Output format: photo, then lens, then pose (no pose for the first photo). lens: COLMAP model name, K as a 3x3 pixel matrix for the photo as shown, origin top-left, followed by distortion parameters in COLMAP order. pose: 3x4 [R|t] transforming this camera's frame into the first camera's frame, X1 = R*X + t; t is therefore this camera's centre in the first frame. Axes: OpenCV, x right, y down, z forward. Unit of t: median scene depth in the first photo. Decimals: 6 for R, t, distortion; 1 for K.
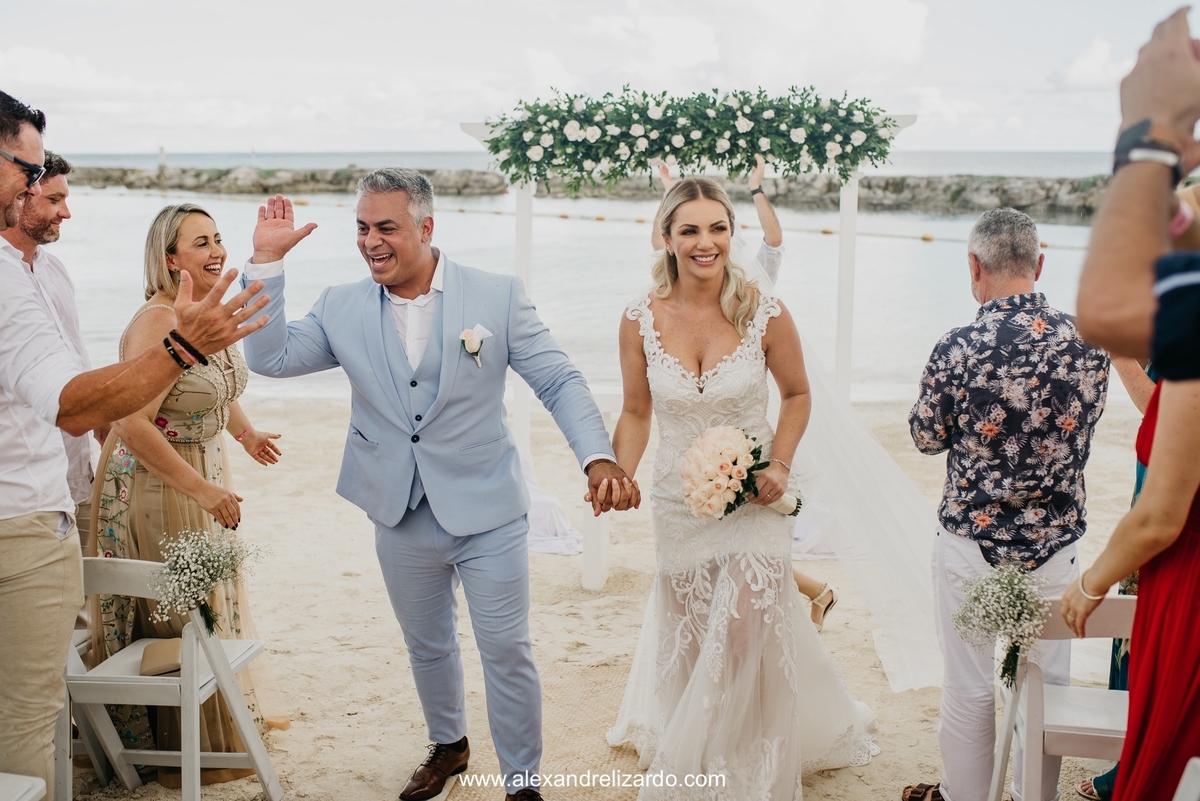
lens RADIAL K [[1274.8, 0, 600.0], [0, 1274.8, 400.5], [0, 0, 1]] dist [-0.008966, -0.003835]
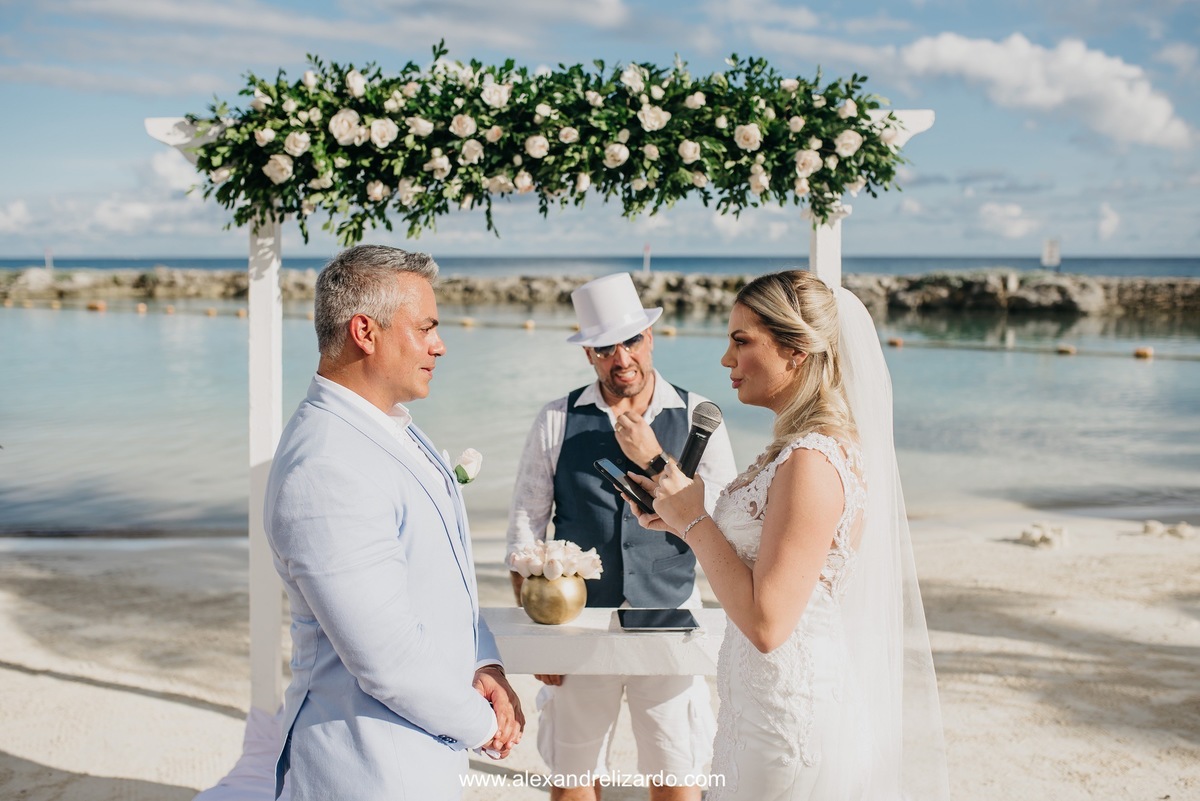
lens RADIAL K [[1274.8, 0, 600.0], [0, 1274.8, 400.5], [0, 0, 1]] dist [-0.008966, -0.003835]
pose [[0.991154, -0.016046, 0.131740, 0.013015], [0.026810, 0.996406, -0.080347, -0.046333], [-0.129977, 0.083168, 0.988023, 0.450153]]
